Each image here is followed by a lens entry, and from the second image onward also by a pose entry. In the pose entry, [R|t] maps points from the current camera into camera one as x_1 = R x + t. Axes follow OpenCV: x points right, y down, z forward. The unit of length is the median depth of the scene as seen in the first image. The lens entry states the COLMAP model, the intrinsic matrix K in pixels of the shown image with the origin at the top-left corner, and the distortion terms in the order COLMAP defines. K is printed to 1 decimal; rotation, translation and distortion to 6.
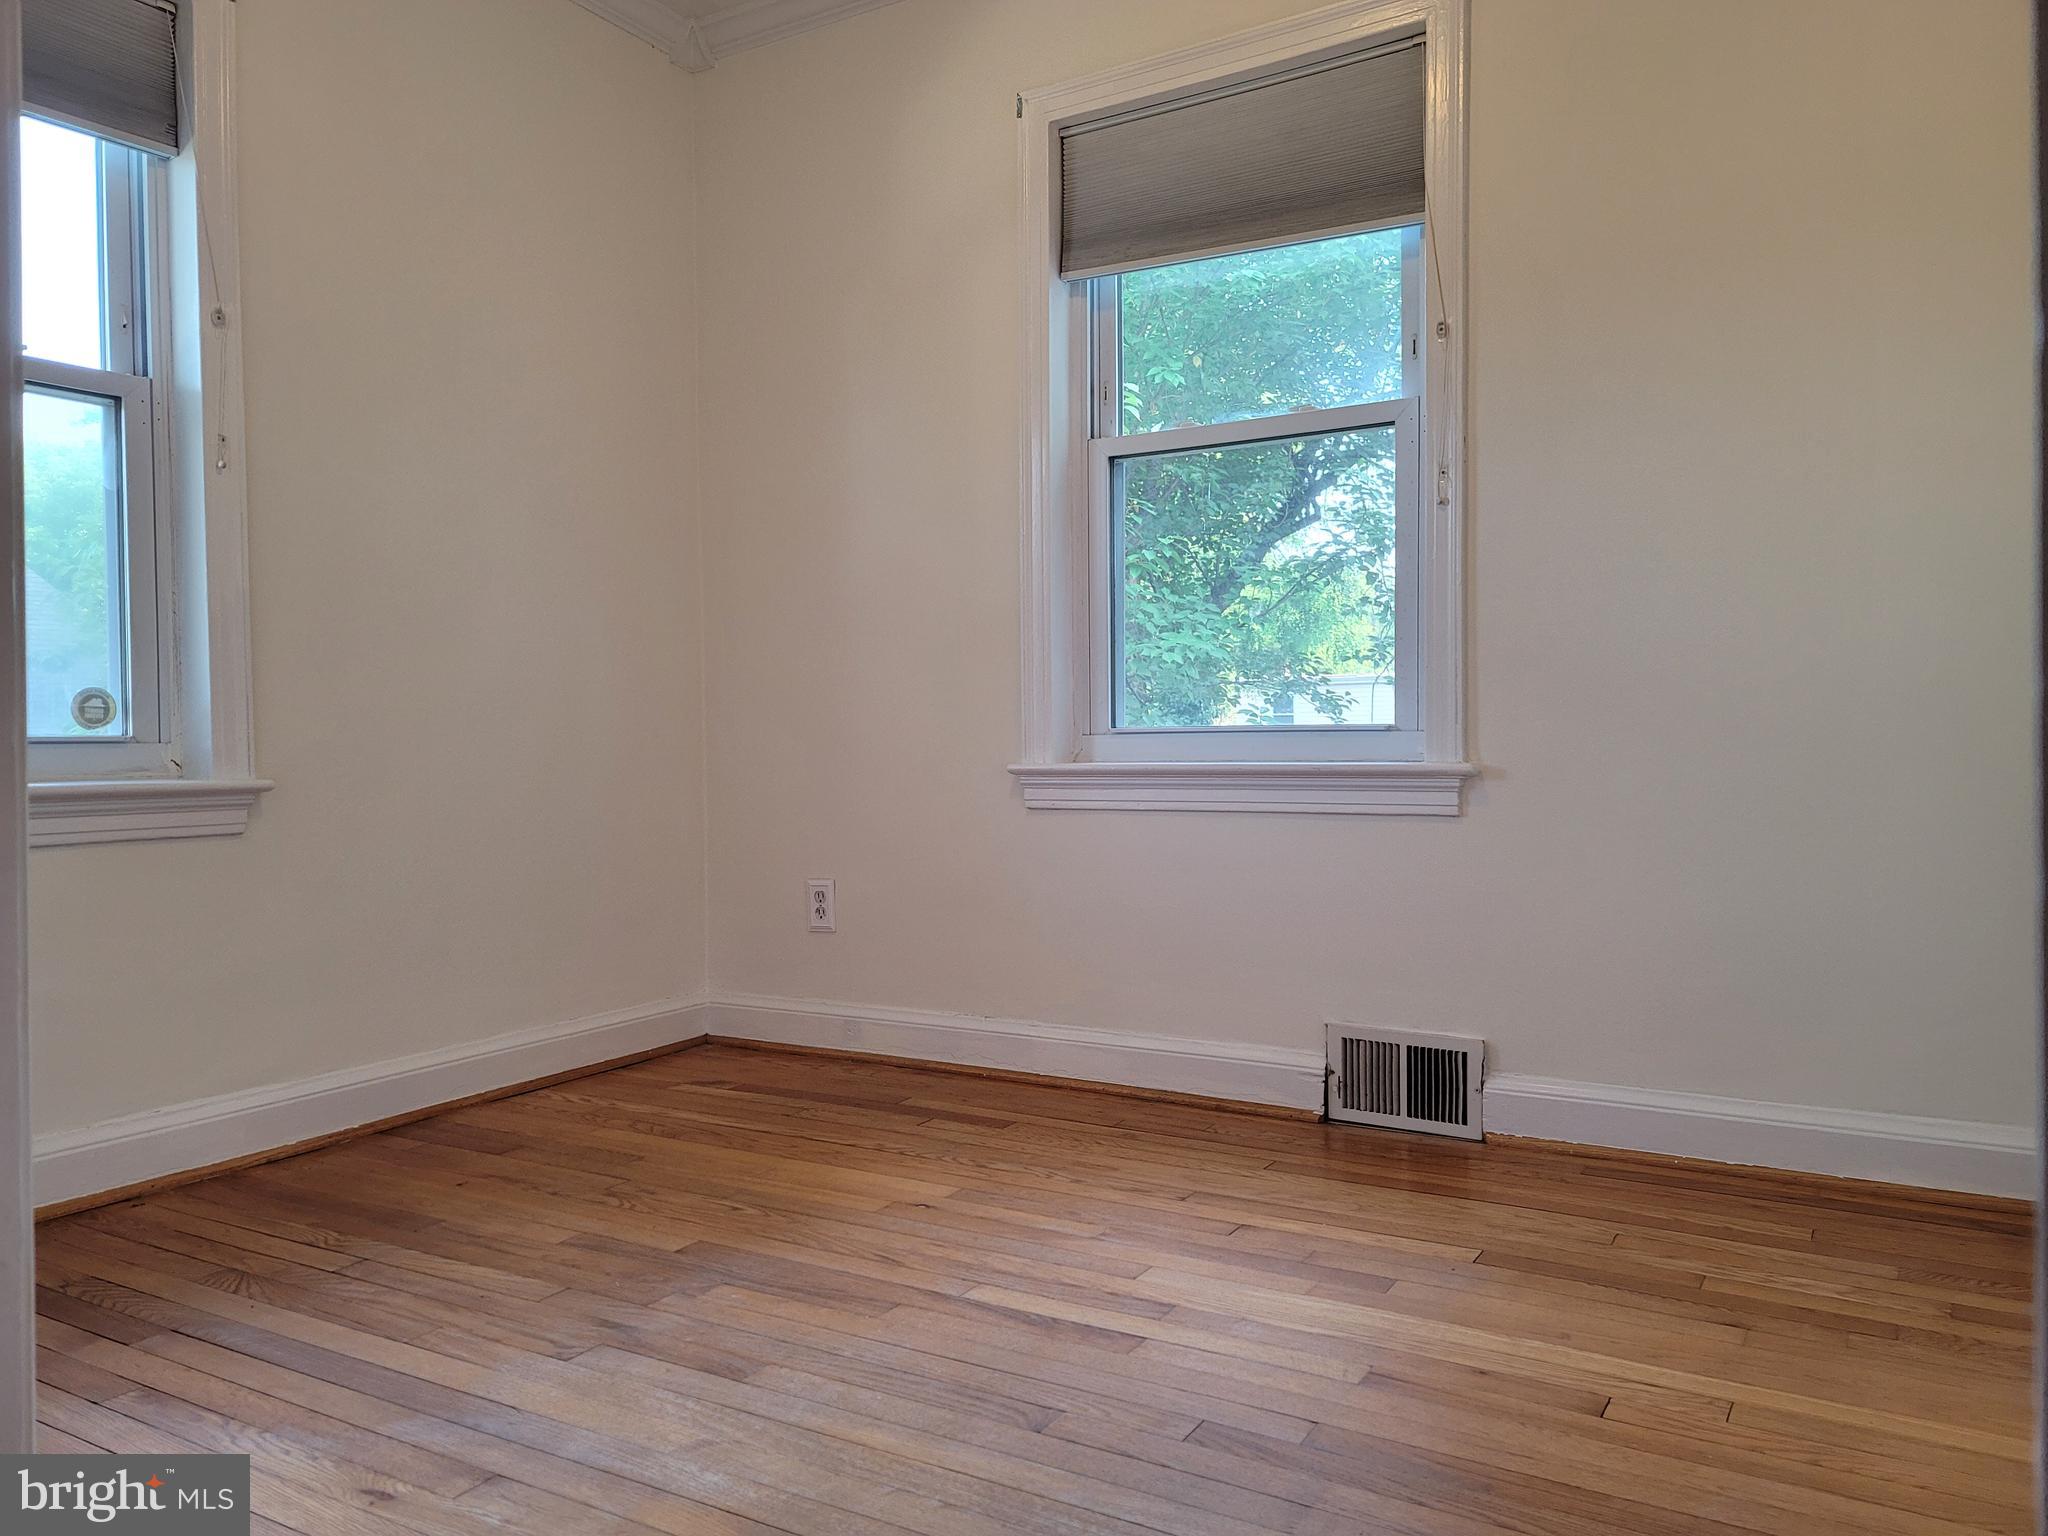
lens RADIAL K [[1540.9, 0, 1026.4], [0, 1540.9, 778.8], [0, 0, 1]] dist [0.081009, -0.083951]
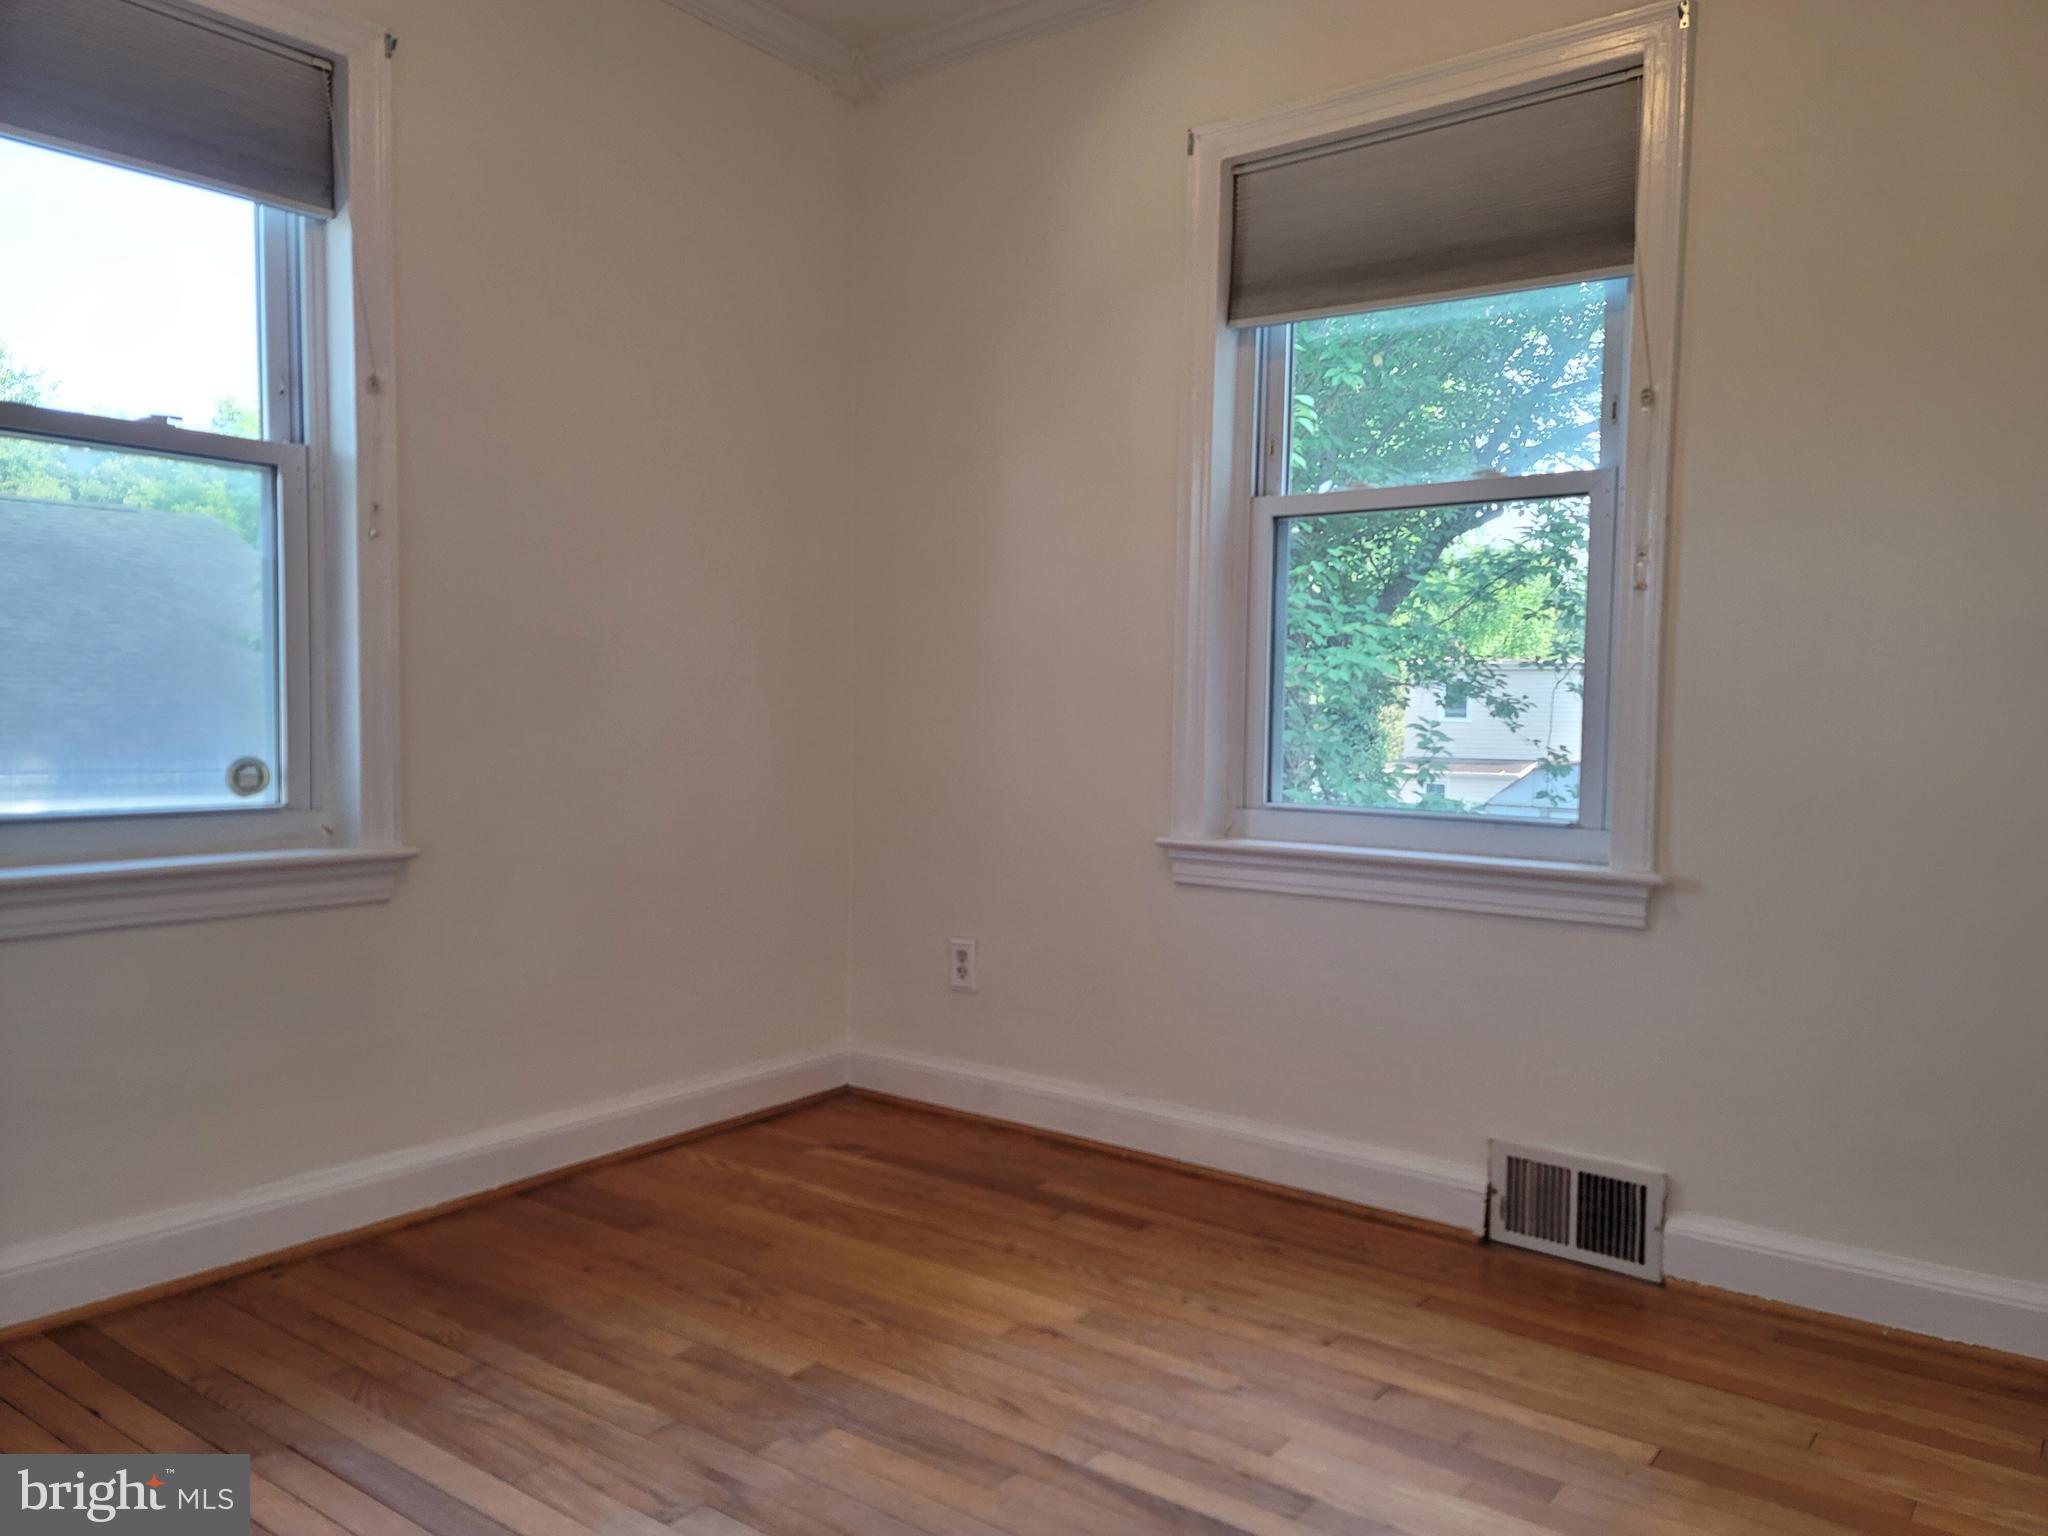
lens RADIAL K [[1514.3, 0, 1038.4], [0, 1514.3, 770.6], [0, 0, 1]] dist [0.096289, -0.077724]
pose [[0.994457, 0.029856, -0.100814, 0.010126], [-0.027027, 0.999205, 0.029316, -0.087452], [0.101609, -0.026429, 0.994473, 0.061871]]
